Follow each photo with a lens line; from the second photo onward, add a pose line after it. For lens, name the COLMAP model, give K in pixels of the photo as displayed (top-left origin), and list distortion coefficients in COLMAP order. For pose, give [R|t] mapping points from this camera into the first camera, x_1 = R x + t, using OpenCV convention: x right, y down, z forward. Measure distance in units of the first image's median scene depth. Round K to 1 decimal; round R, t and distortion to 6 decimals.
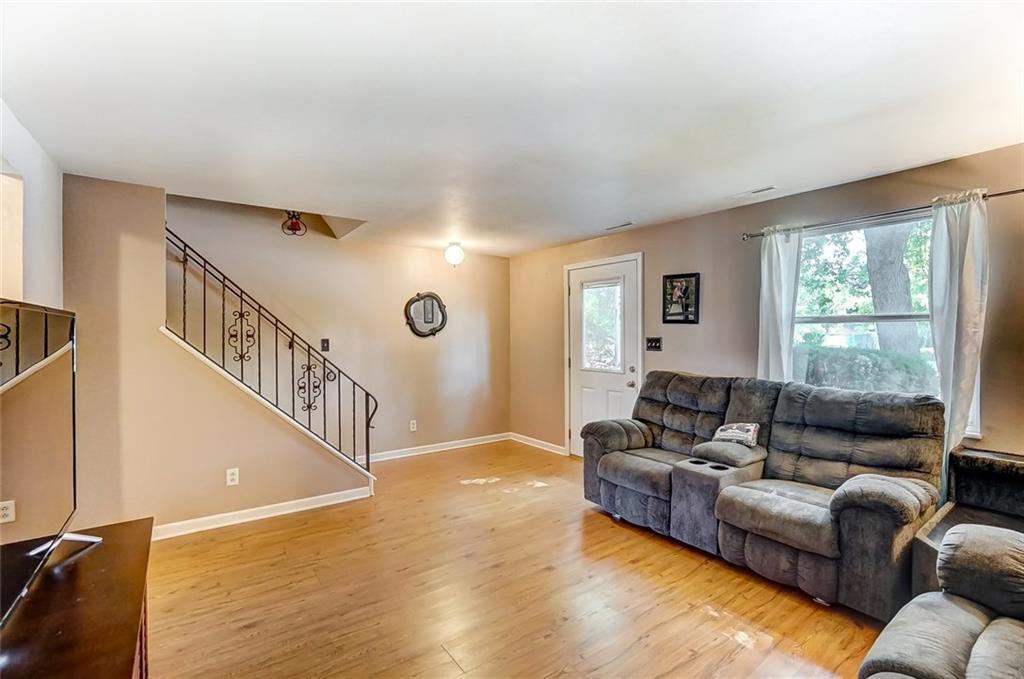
lens RADIAL K [[460.9, 0, 503.6], [0, 460.9, 335.3], [0, 0, 1]] dist [-0.028698, 0.002157]
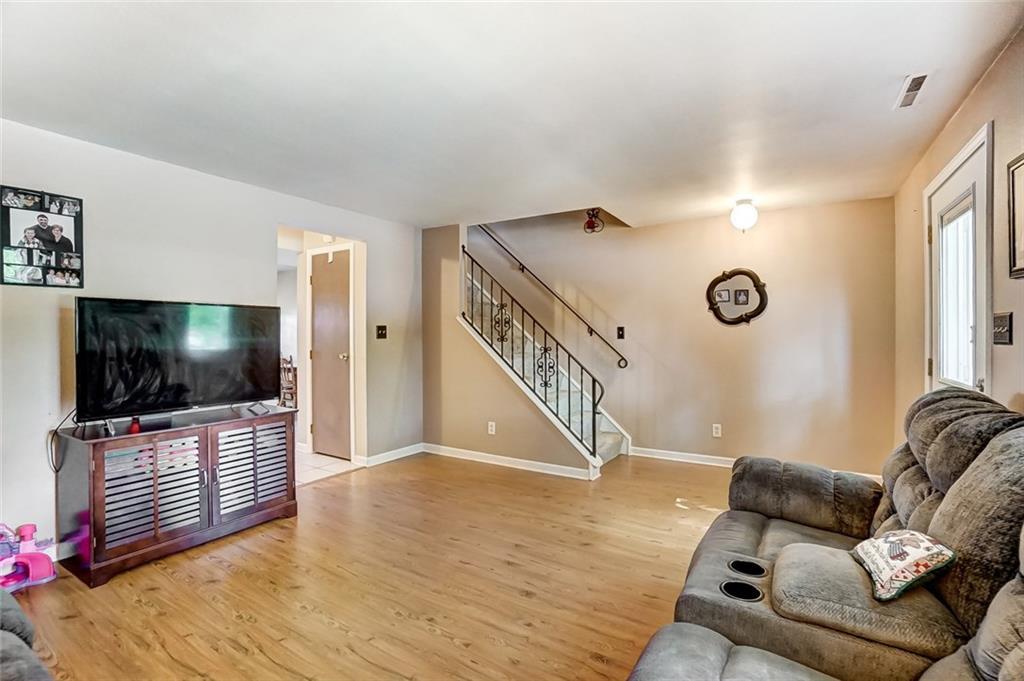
lens RADIAL K [[460.9, 0, 509.6], [0, 460.9, 341.3], [0, 0, 1]] dist [-0.028698, 0.002157]
pose [[0.395926, 0.019094, -0.918084, 0.582504], [-0.004583, 0.999812, 0.018817, 0.027322], [0.918271, -0.003242, 0.395939, 0.450720]]
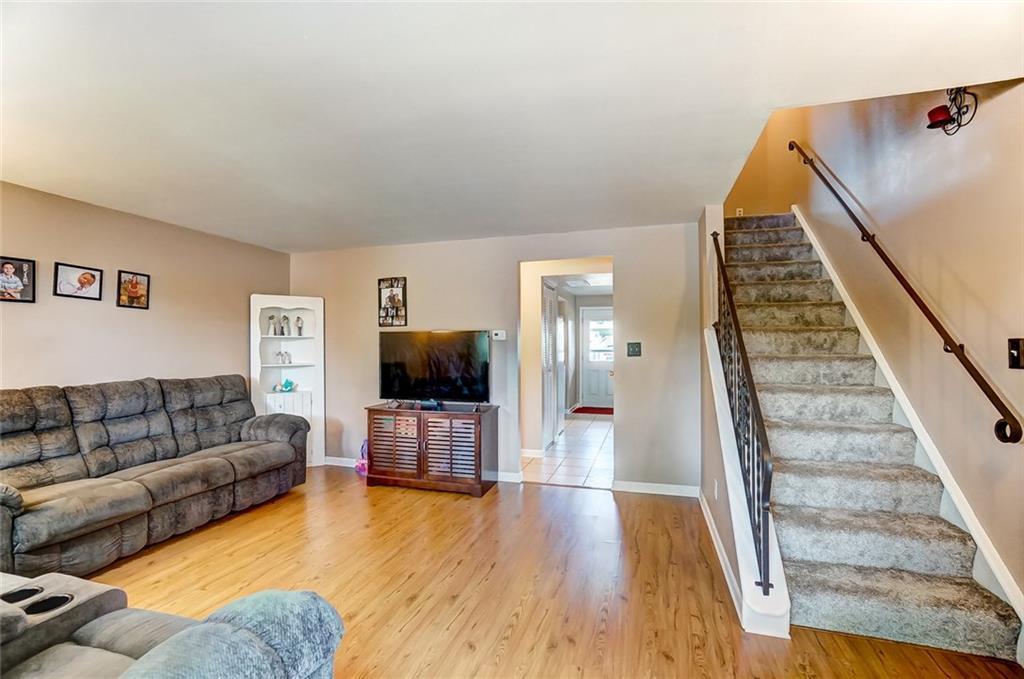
lens RADIAL K [[460.9, 0, 516.2], [0, 460.9, 339.8], [0, 0, 1]] dist [-0.028698, 0.002157]
pose [[-0.775284, -0.001084, -0.631612, 0.270299], [0.004129, 0.999968, -0.006785, 0.011436], [0.631599, -0.007868, -0.775255, 1.278511]]
